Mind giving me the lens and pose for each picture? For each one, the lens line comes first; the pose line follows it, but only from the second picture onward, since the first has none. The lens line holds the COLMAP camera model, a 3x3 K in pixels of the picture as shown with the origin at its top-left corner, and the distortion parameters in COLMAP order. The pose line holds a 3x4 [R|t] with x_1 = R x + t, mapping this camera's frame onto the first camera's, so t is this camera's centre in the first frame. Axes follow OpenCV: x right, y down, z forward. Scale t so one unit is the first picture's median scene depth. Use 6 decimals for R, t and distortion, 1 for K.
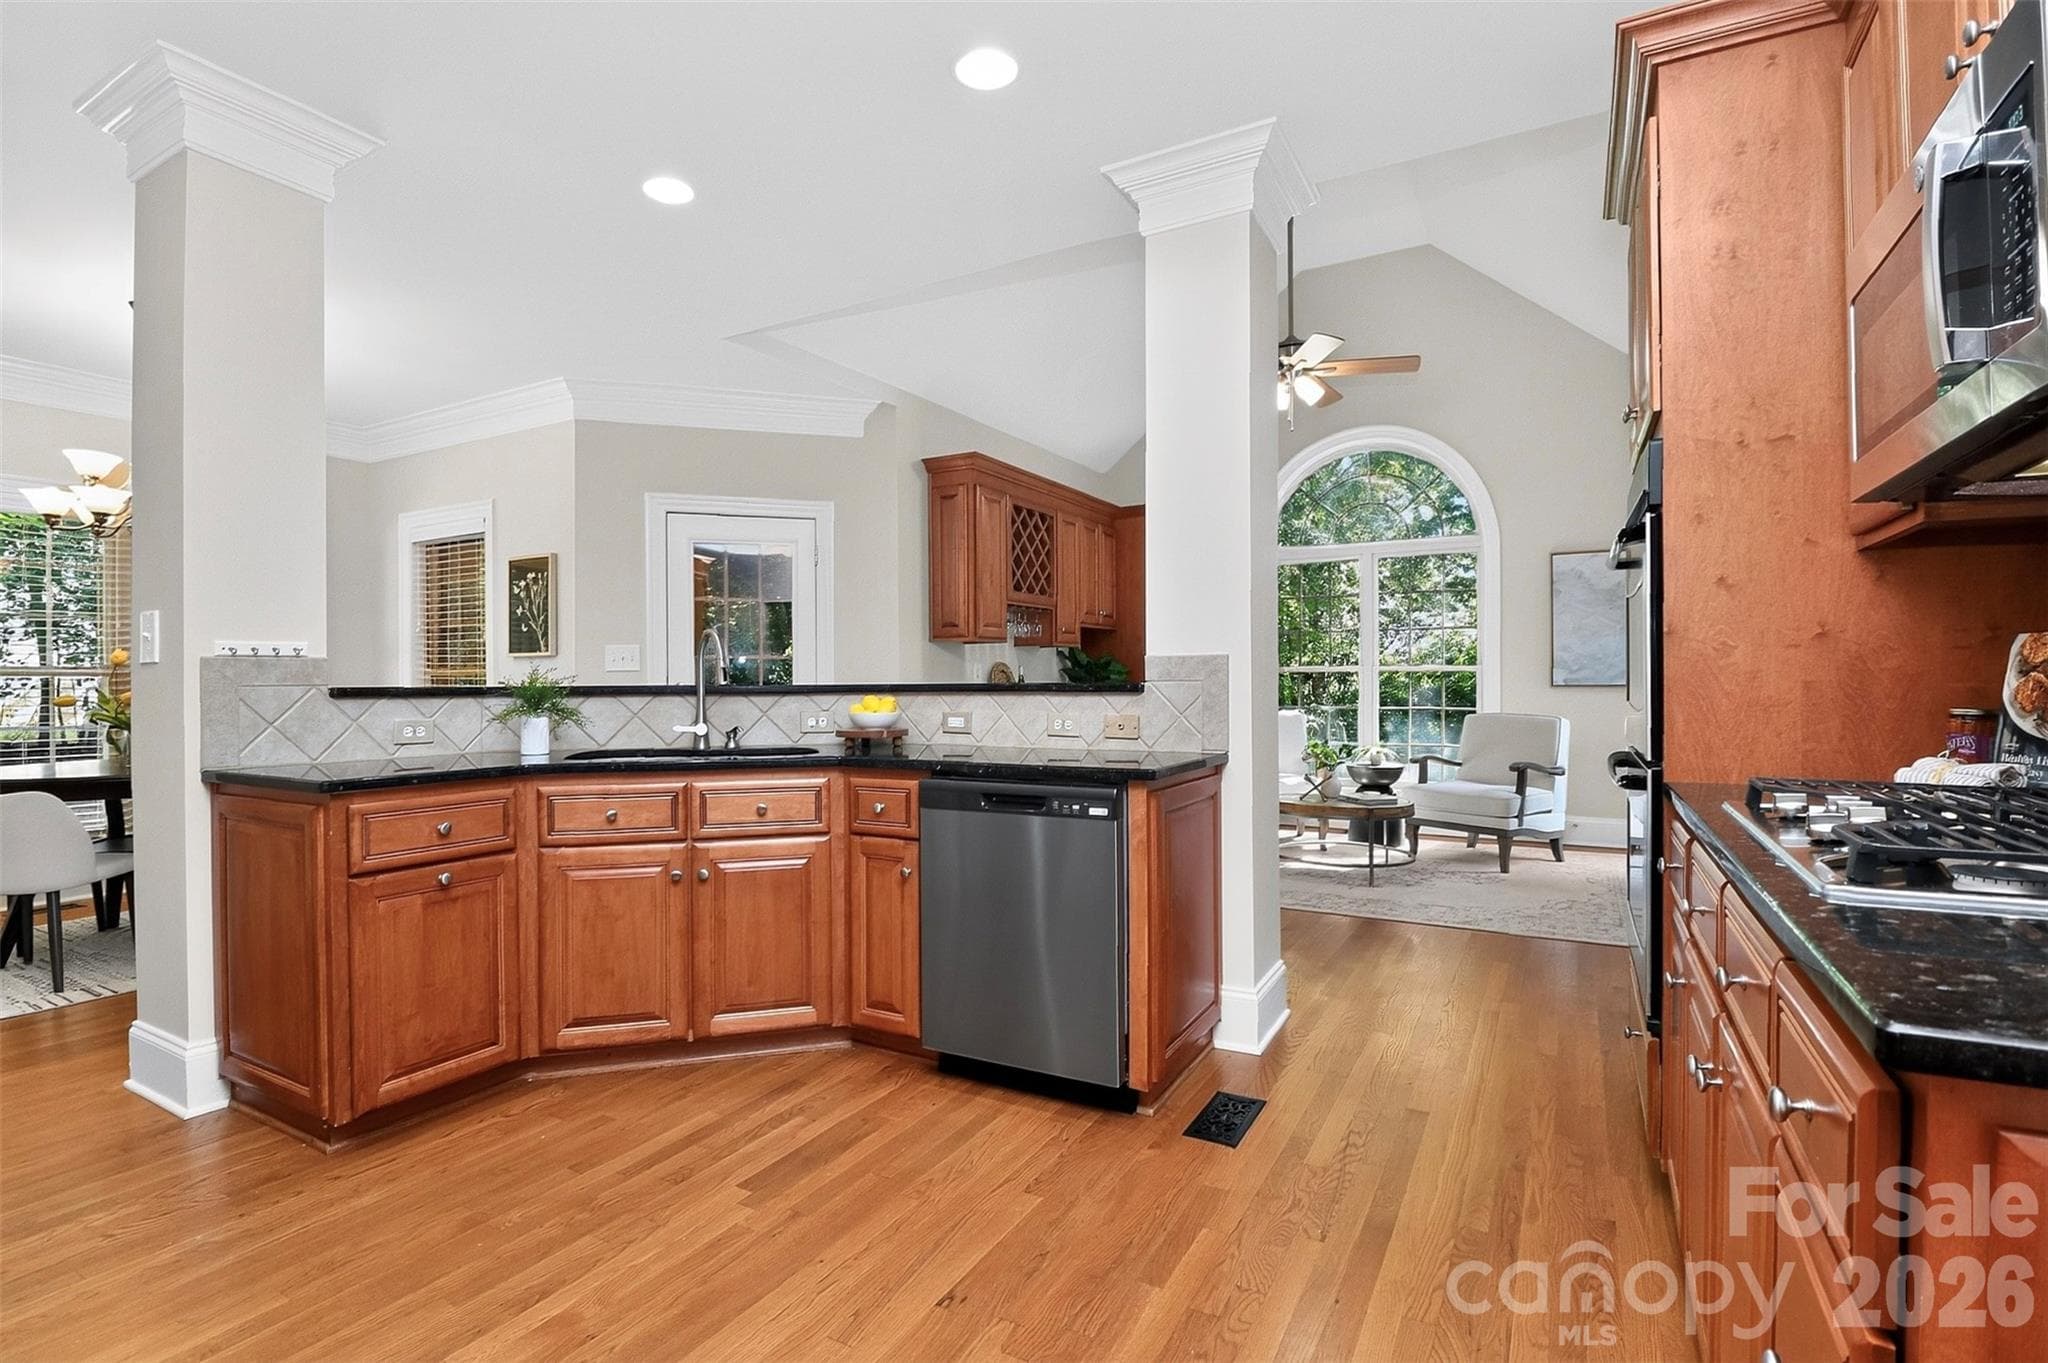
lens RADIAL K [[967.3, 0, 1012.8], [0, 967.3, 678.9], [0, 0, 1]] dist [-0.002930, -0.000478]
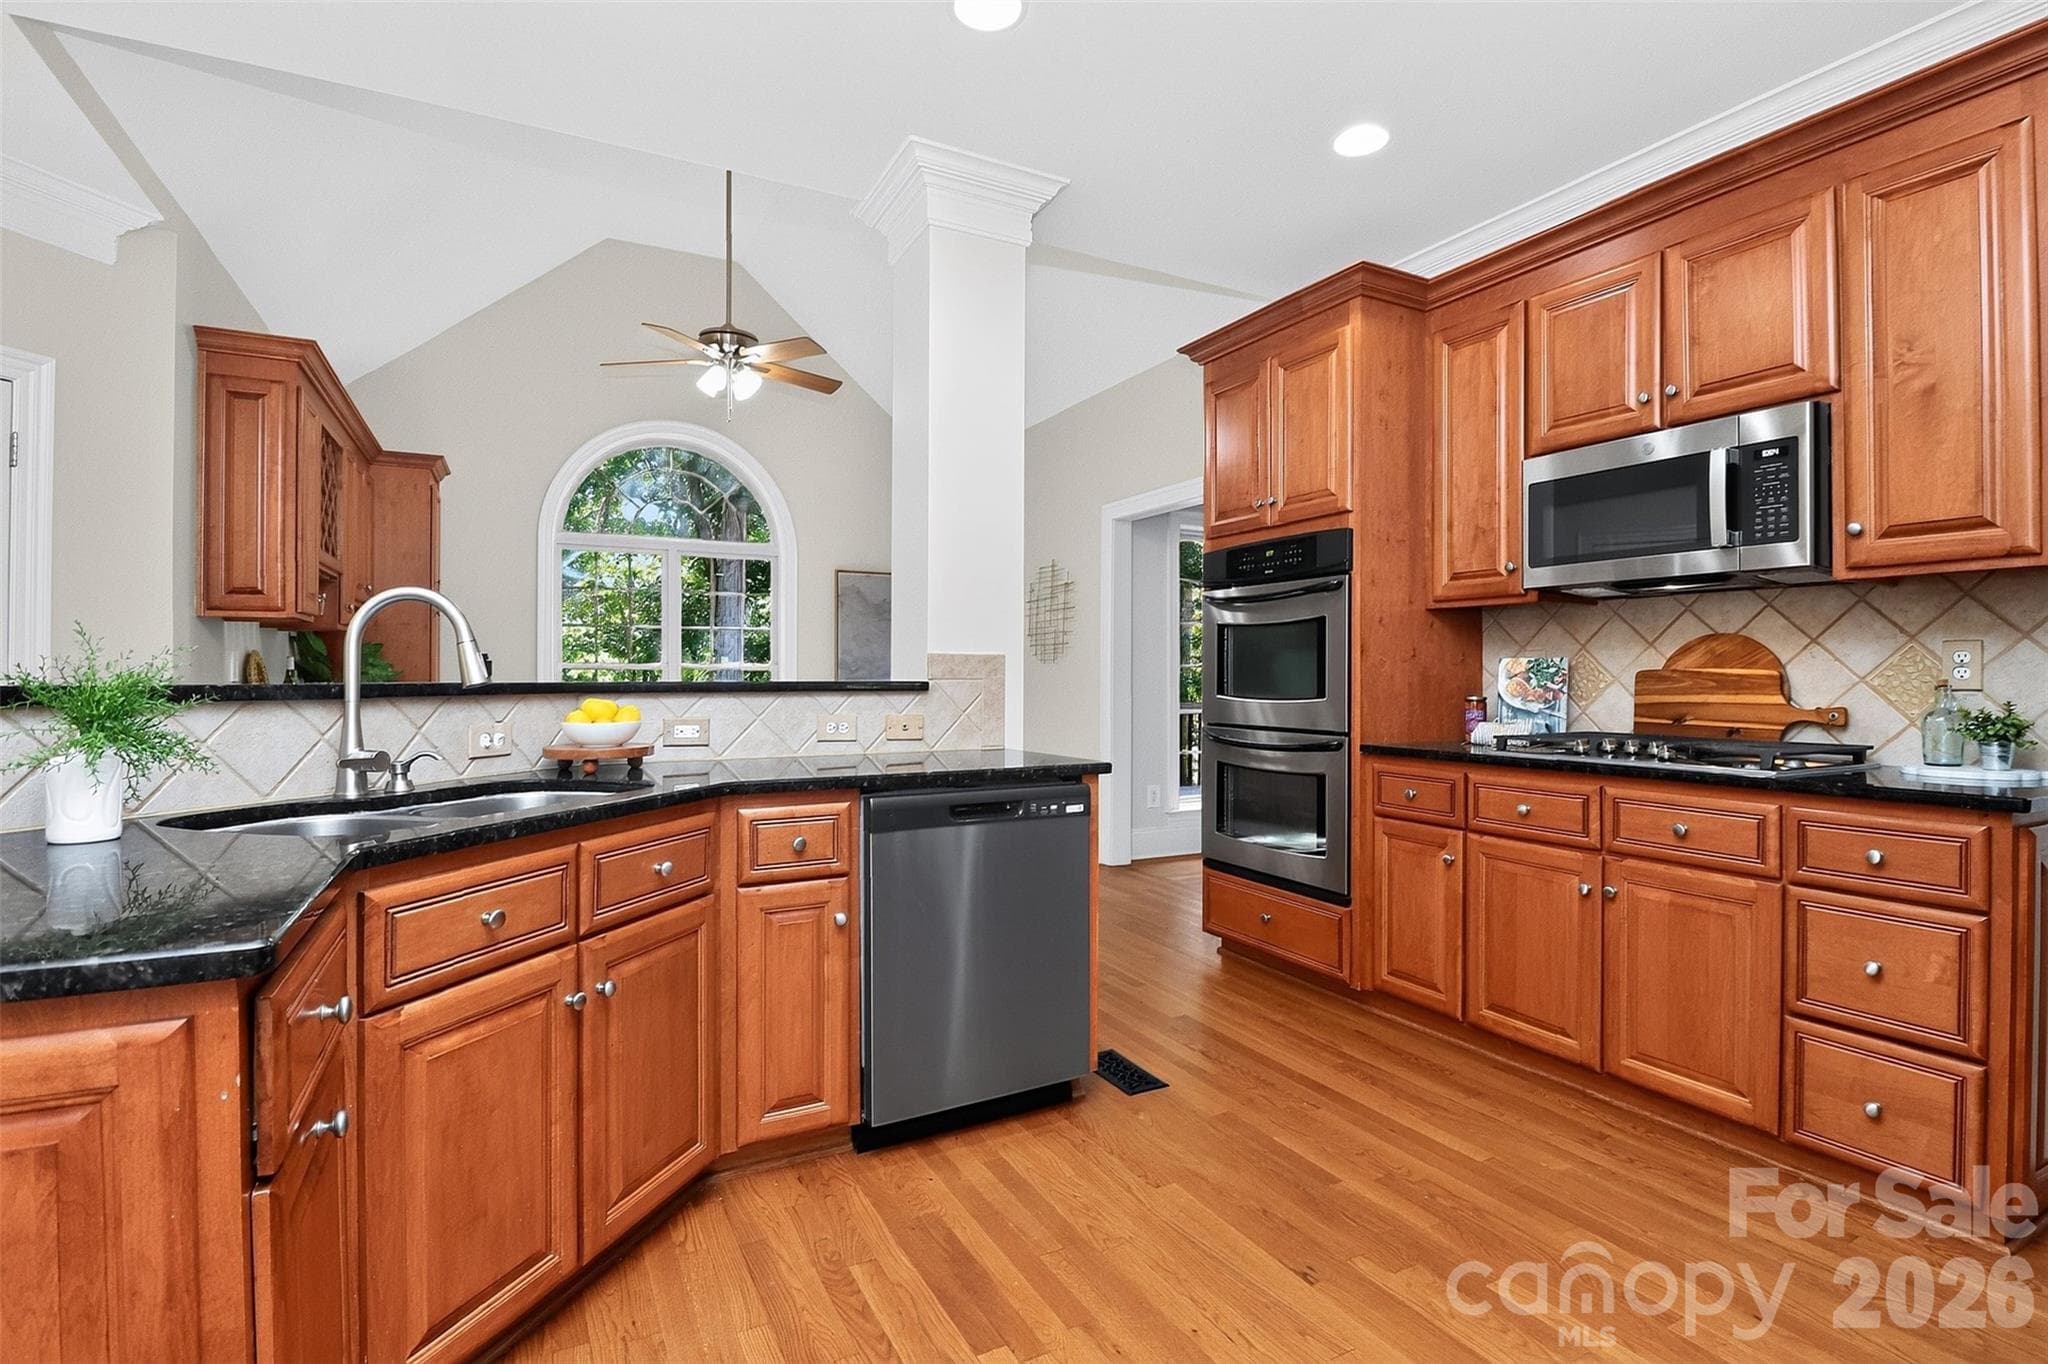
lens RADIAL K [[967.3, 0, 1012.8], [0, 967.3, 679.4], [0, 0, 1]] dist [-0.002930, -0.000478]
pose [[0.539800, 0.003127, 0.841787, -0.783380], [-0.005366, 0.999986, -0.000274, 0.002645], [-0.841776, -0.004369, 0.539809, 0.500288]]
